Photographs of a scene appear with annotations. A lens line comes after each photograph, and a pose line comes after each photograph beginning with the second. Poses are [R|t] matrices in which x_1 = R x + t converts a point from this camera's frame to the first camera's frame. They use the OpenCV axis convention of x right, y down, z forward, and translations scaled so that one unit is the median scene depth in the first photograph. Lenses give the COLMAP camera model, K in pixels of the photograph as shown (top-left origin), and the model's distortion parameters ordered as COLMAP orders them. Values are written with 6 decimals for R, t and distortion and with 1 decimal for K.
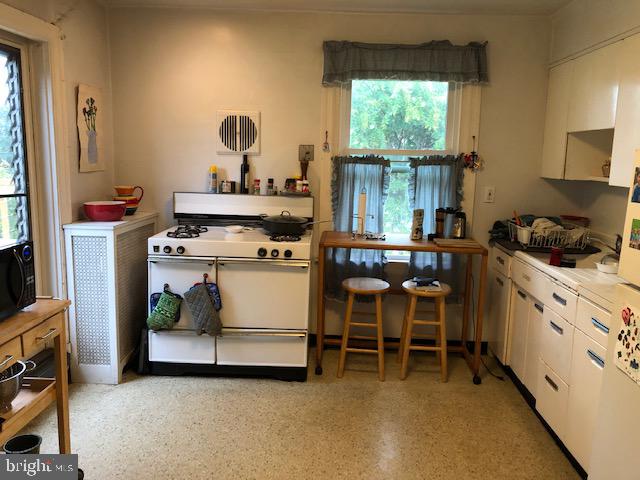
lens RADIAL K [[519.8, 0, 319.3], [0, 519.8, 228.1], [0, 0, 1]] dist [0.060322, -0.059913]
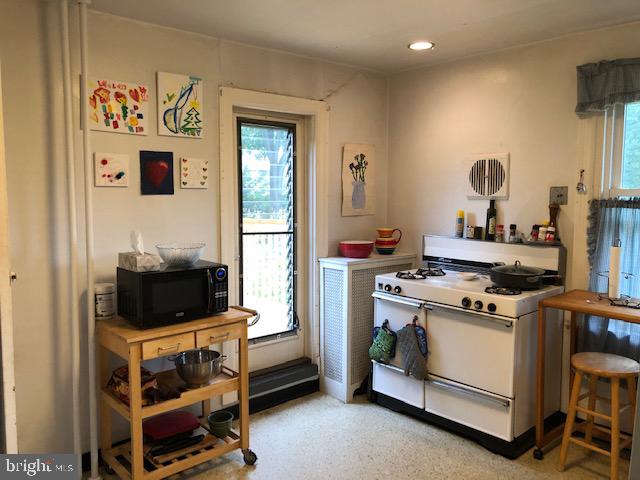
lens RADIAL K [[519.8, 0, 319.3], [0, 519.8, 228.1], [0, 0, 1]] dist [0.060322, -0.059913]
pose [[0.698274, 0.026885, -0.715325, 0.351201], [-0.086195, 0.995181, -0.046737, -0.018134], [0.710622, 0.094293, 0.697227, 0.129813]]
